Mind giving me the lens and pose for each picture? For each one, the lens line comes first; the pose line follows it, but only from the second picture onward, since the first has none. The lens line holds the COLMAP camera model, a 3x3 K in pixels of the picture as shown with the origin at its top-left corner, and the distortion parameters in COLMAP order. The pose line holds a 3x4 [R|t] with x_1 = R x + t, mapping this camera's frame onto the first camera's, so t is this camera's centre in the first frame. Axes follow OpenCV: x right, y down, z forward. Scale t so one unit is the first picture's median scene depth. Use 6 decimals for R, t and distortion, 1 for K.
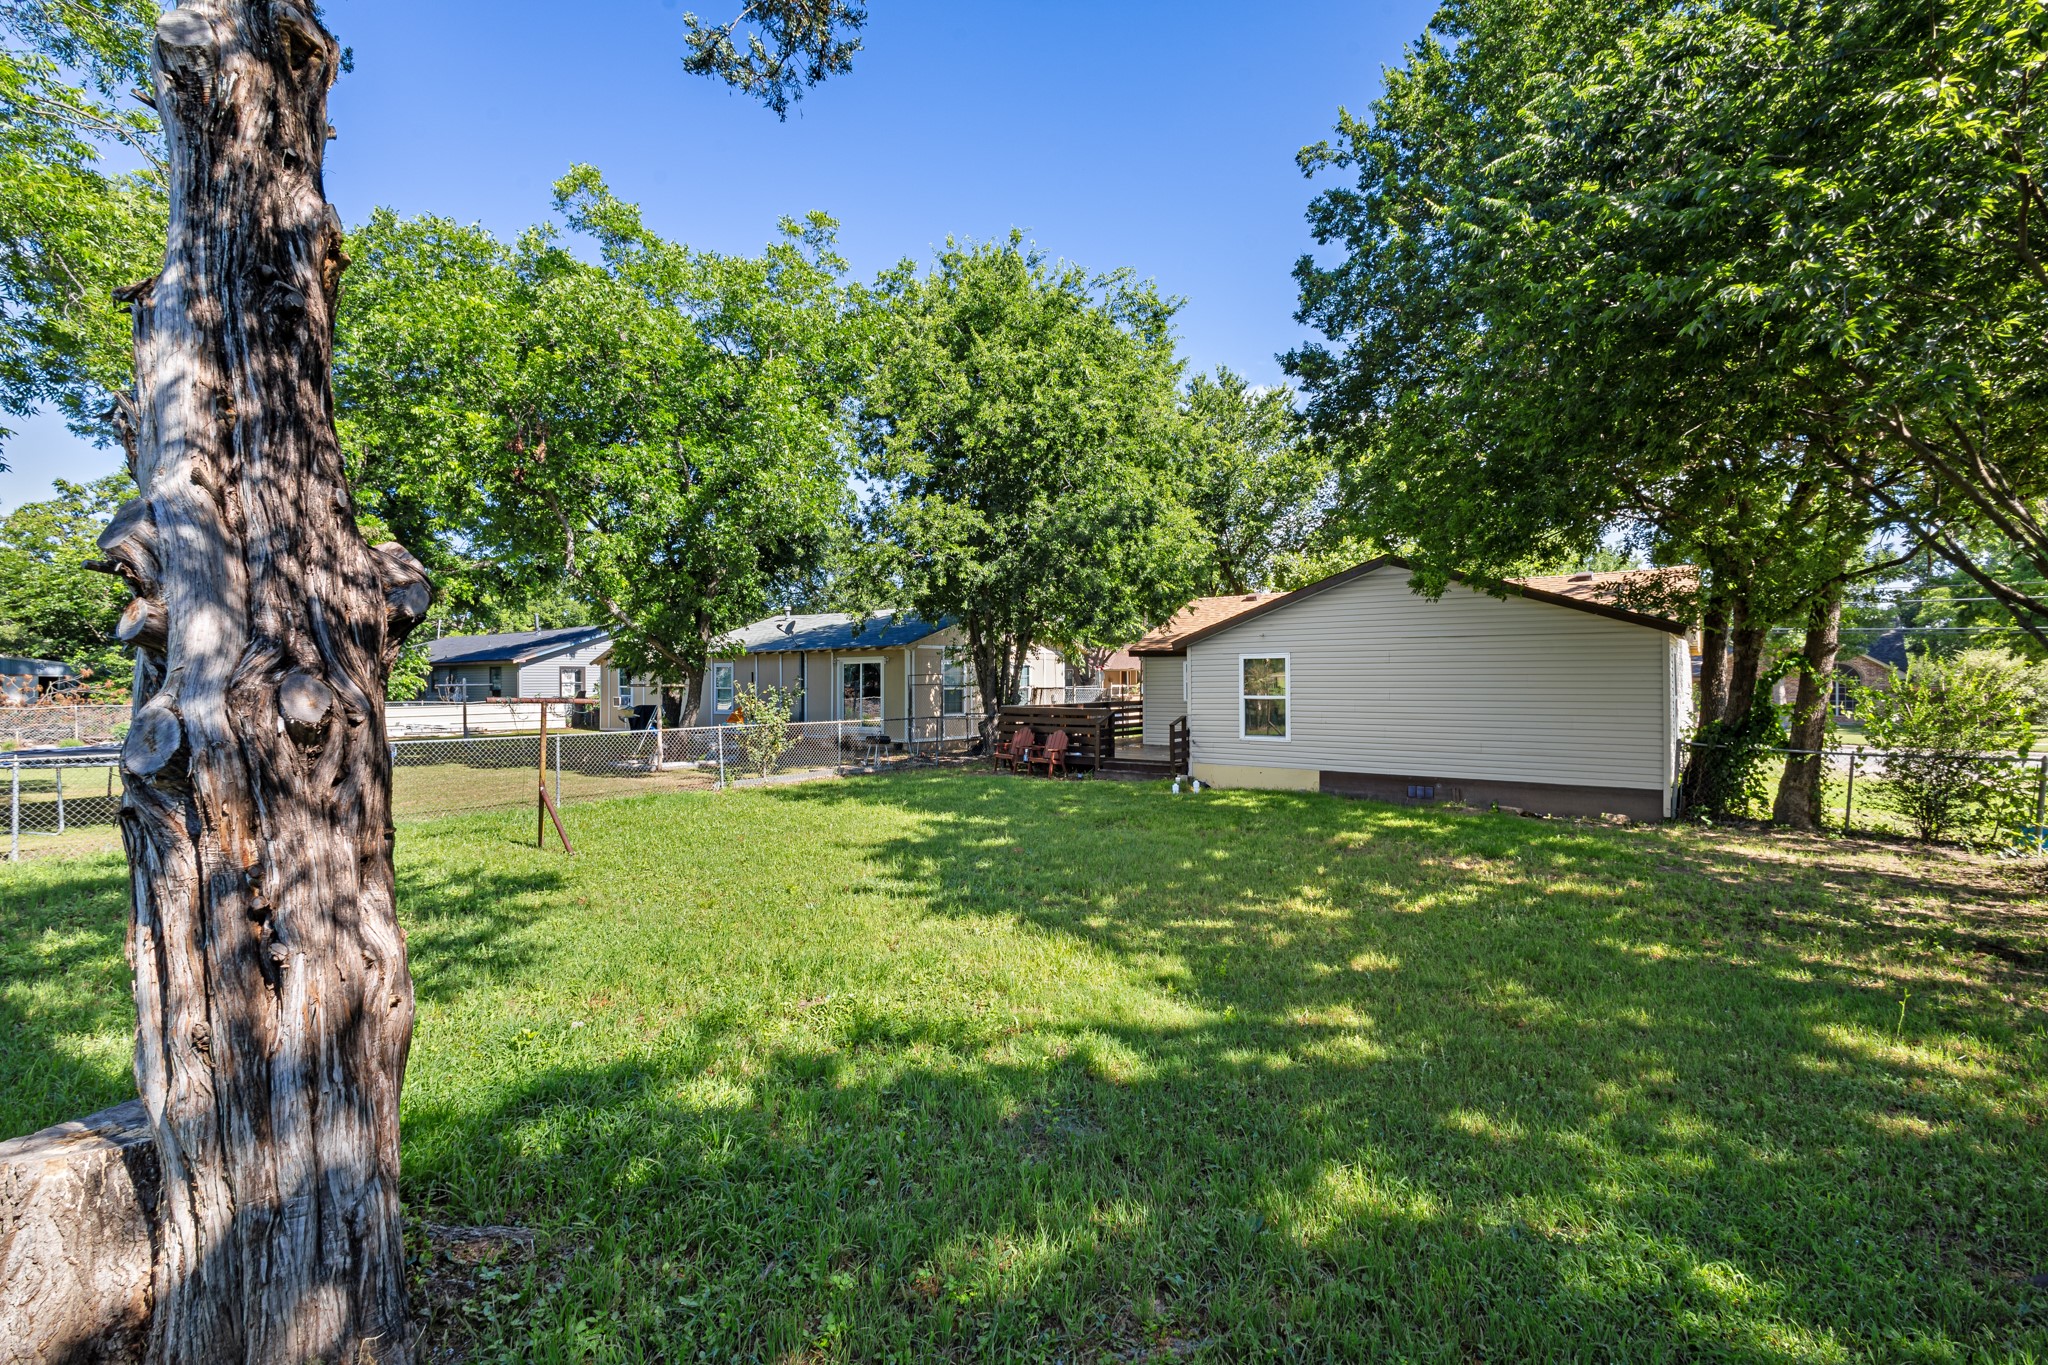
lens RADIAL K [[926.0, 0, 1024.0], [0, 926.0, 682.5], [0, 0, 1]] dist [0.001889, -0.000394]
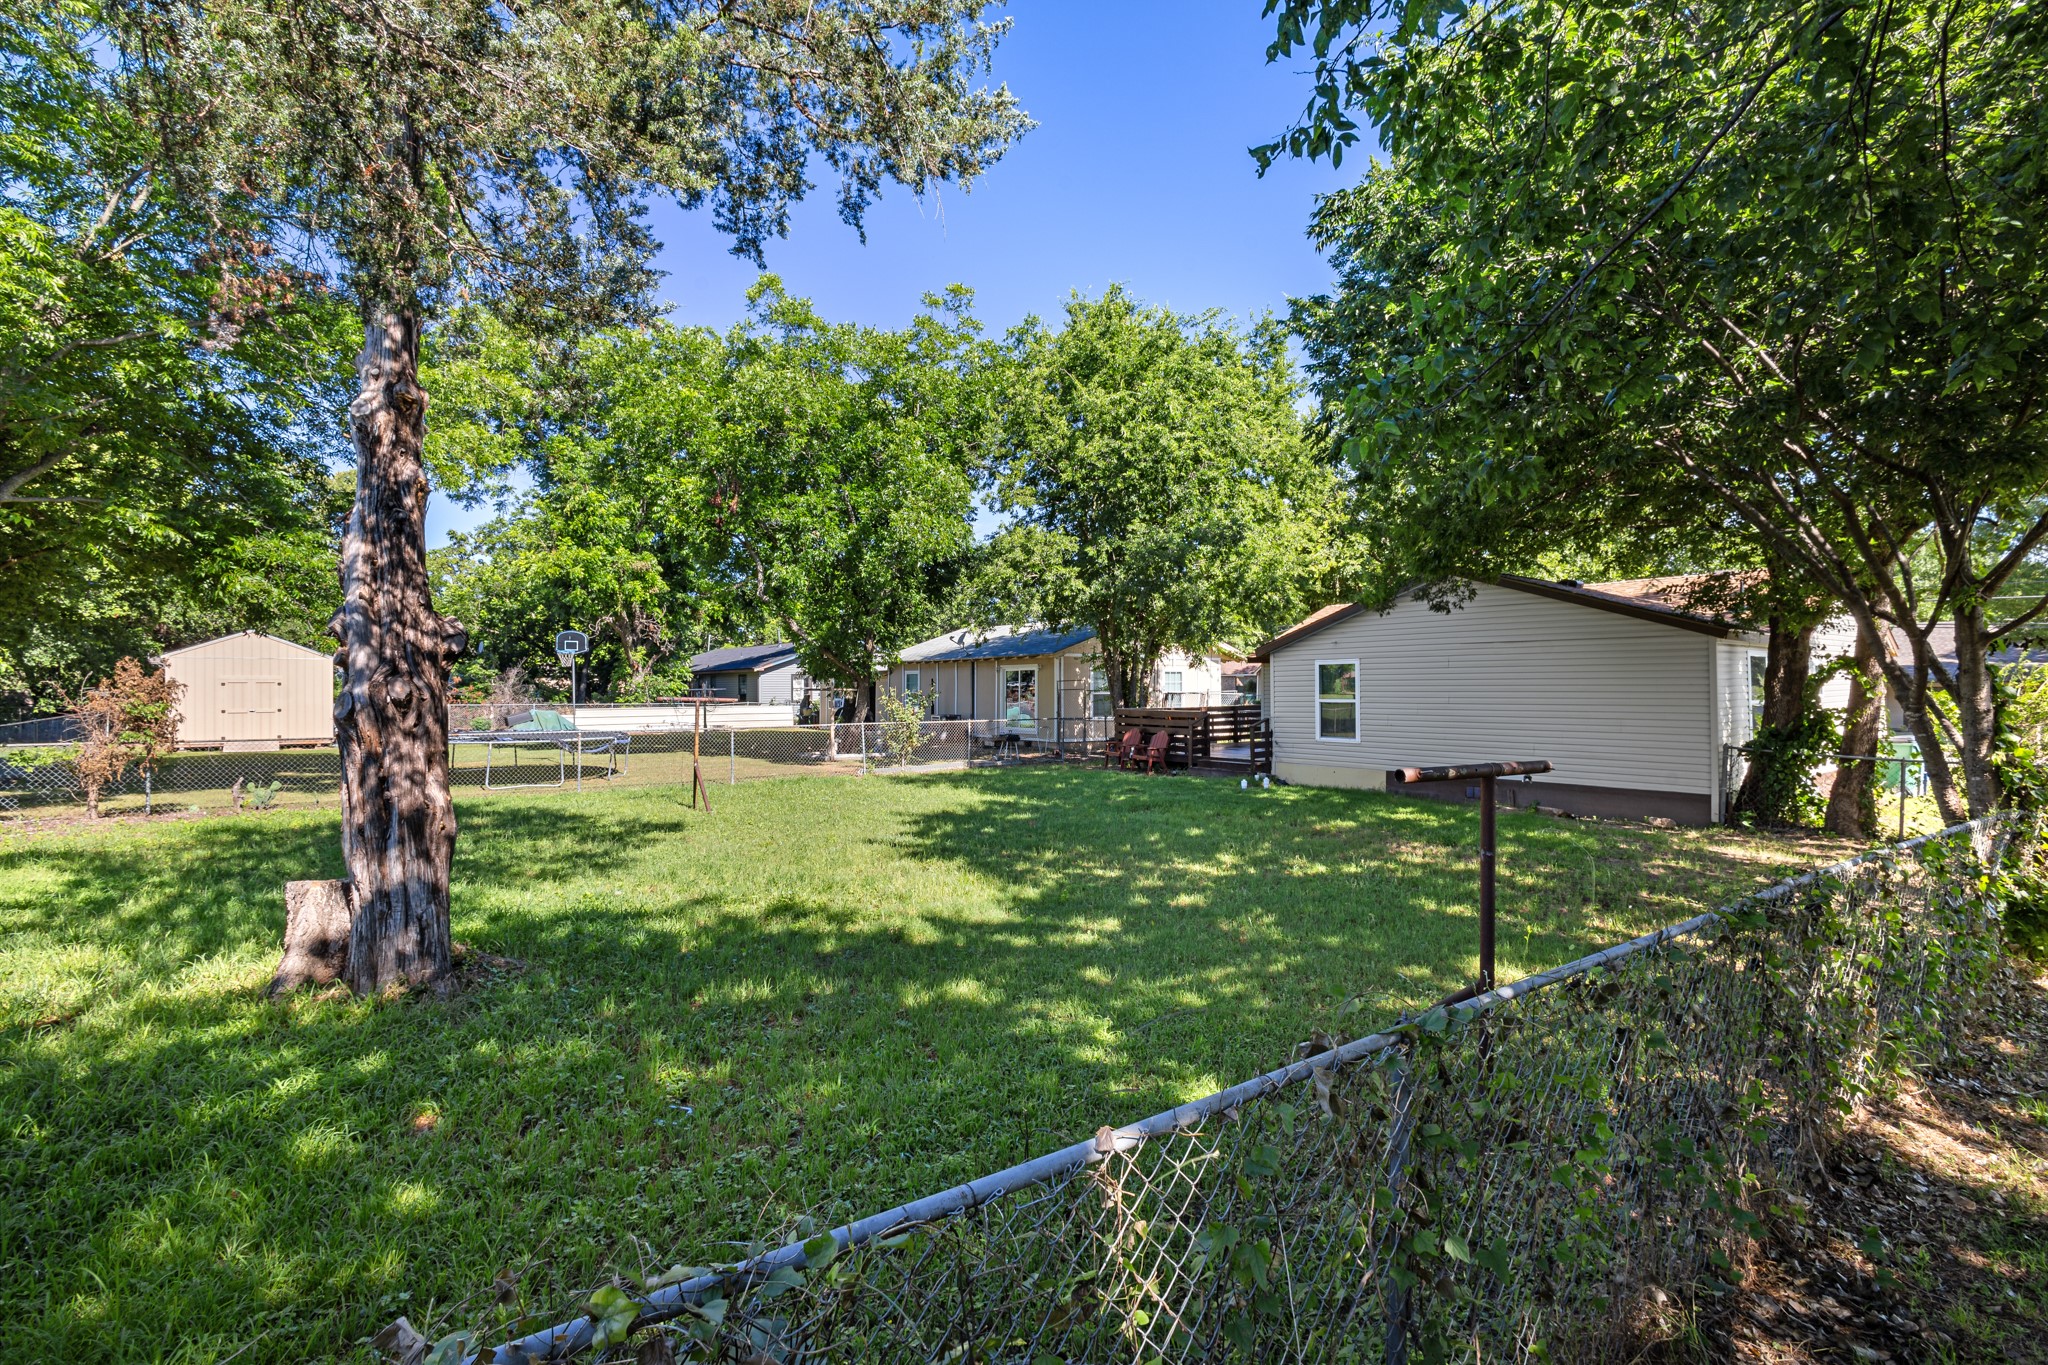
lens RADIAL K [[926.0, 0, 1024.0], [0, 926.0, 682.5], [0, 0, 1]] dist [0.001889, -0.000394]
pose [[0.966443, -0.000452, -0.256881, 0.178562], [-0.001644, 0.999967, -0.007945, 0.003801], [0.256876, 0.008101, 0.966410, -0.113759]]
